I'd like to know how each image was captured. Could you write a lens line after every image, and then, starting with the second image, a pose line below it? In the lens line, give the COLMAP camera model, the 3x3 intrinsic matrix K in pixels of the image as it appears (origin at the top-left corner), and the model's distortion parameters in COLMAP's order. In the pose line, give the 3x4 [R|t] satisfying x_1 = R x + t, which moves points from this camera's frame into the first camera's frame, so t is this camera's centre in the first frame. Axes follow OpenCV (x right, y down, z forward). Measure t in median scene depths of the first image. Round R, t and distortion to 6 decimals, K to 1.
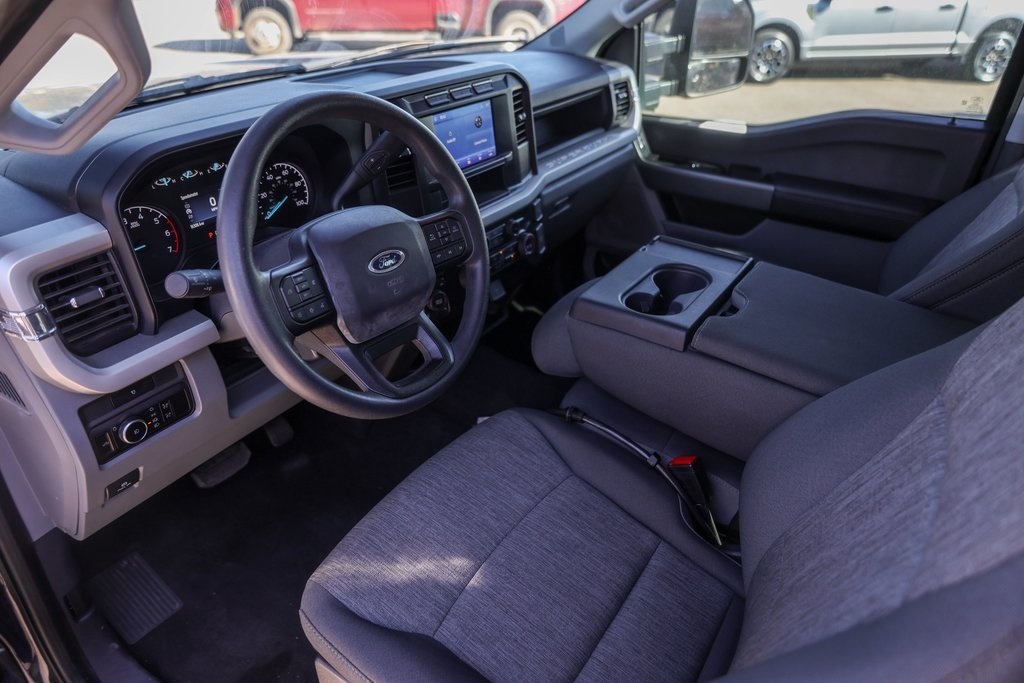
lens RADIAL K [[681.4, 0, 510.5], [0, 681.4, 334.0], [0, 0, 1]] dist [-0.023790, 0.009928]
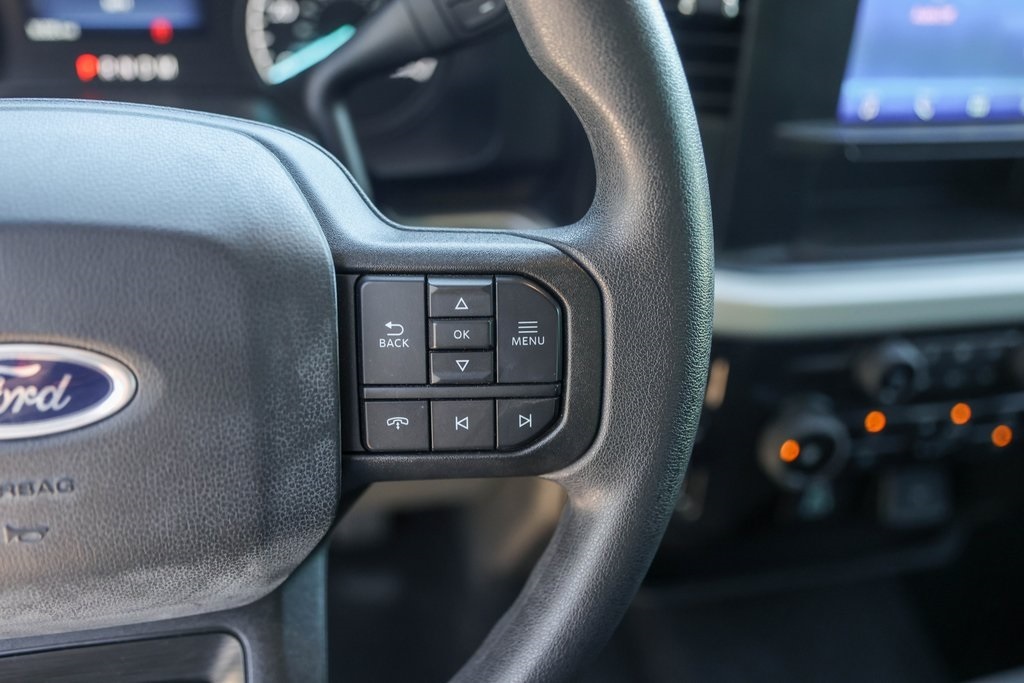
lens RADIAL K [[976.3, 0, 507.4], [0, 976.3, 339.5], [0, 0, 1]] dist [-0.010719, 0.000000]
pose [[0.744444, 0.419061, -0.519800, 0.061670], [-0.394818, 0.904105, 0.163439, -0.177598], [0.538444, 0.083555, 0.838508, 0.643255]]
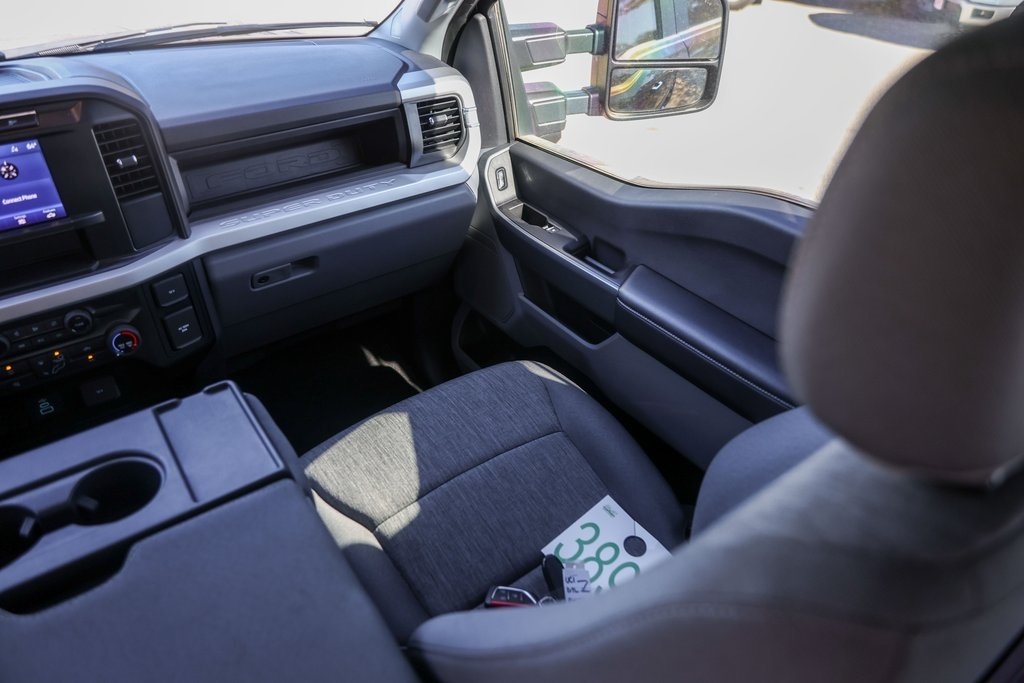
lens RADIAL K [[681.4, 0, 509.9], [0, 681.4, 340.8], [0, 0, 1]] dist [-0.023790, 0.009928]
pose [[0.940769, 0.196413, -0.276360, 0.780250], [-0.171210, 0.978757, 0.112793, -0.367318], [0.292643, -0.058797, 0.954412, 0.579116]]
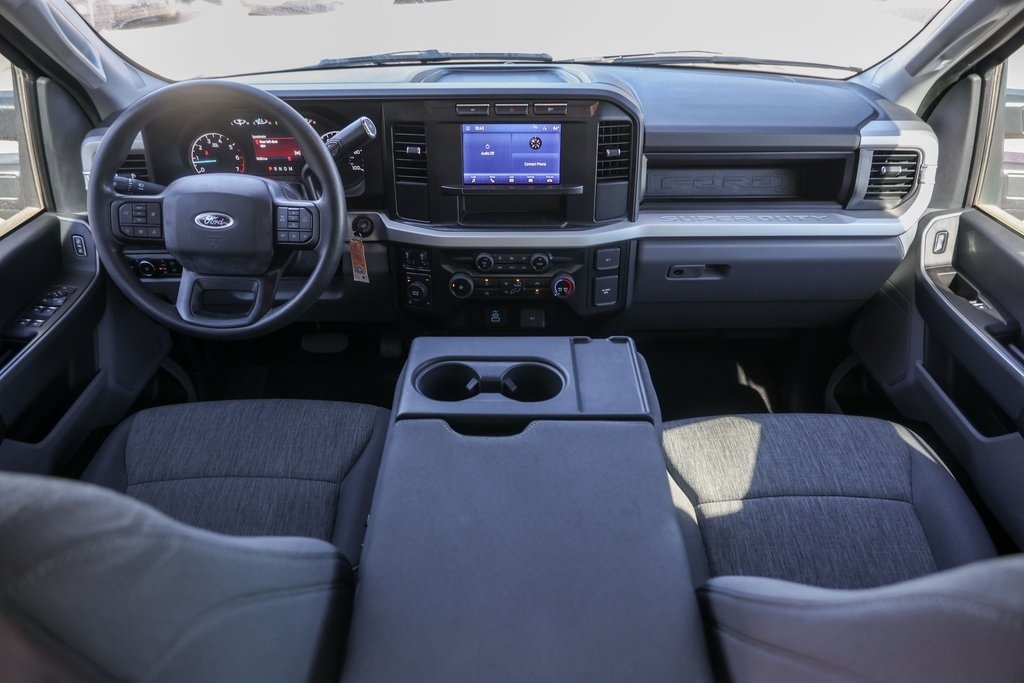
lens RADIAL K [[681.4, 0, 511.4], [0, 681.4, 340.4], [0, 0, 1]] dist [-0.023790, 0.009928]
pose [[0.557055, 0.448620, -0.698877, 0.854418], [-0.407587, 0.880903, 0.240590, -0.339117], [0.723576, 0.150831, 0.673563, 0.453686]]
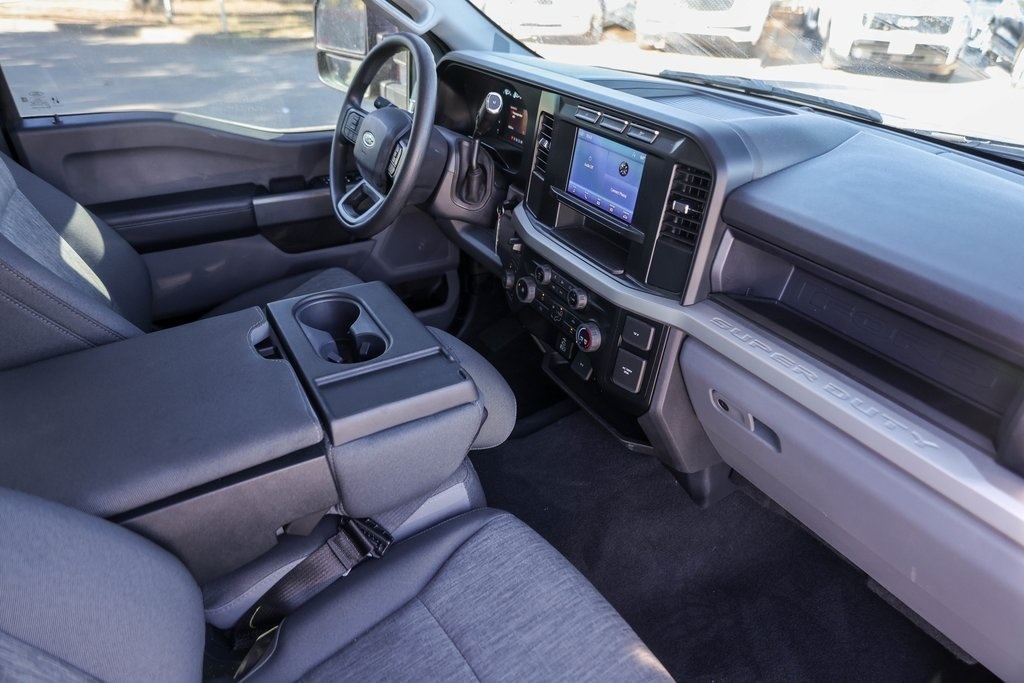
lens RADIAL K [[681.4, 0, 508.5], [0, 681.4, 338.1], [0, 0, 1]] dist [-0.023790, 0.009928]
pose [[-0.448419, 0.431257, -0.782903, 0.868228], [-0.471893, 0.629659, 0.617127, -0.736391], [0.759103, 0.646178, -0.078844, 1.298167]]
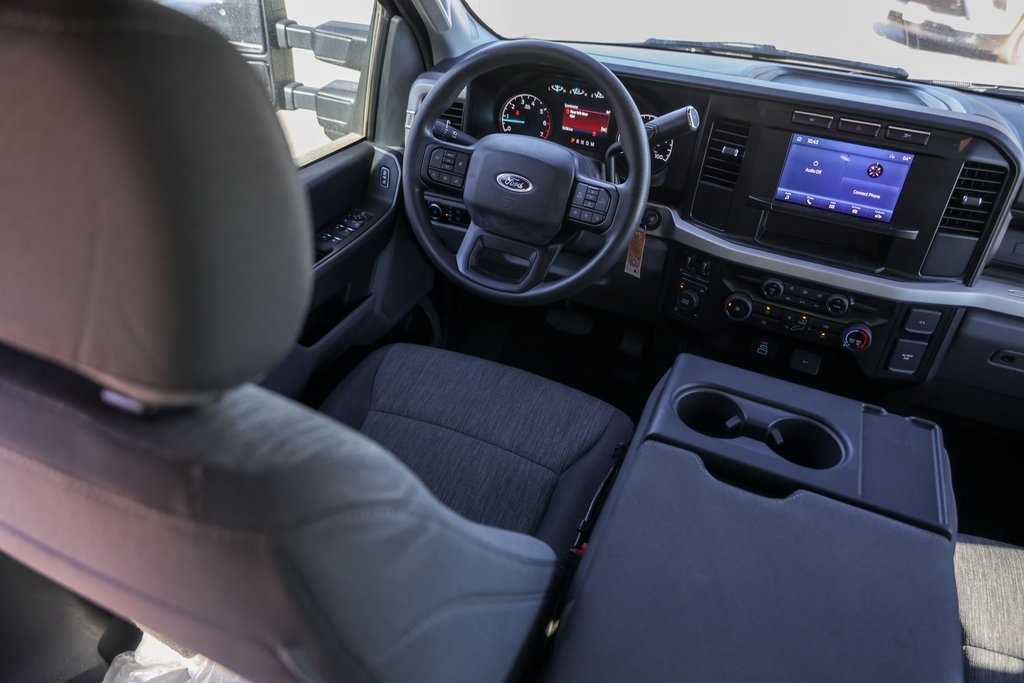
lens RADIAL K [[681.4, 0, 512.0], [0, 681.4, 341.3], [0, 0, 1]] dist [-0.023790, 0.009928]
pose [[0.177344, 0.568228, -0.803533, 0.764745], [-0.534884, 0.741009, 0.405962, -0.306702], [0.826105, 0.357802, 0.435349, 0.431340]]
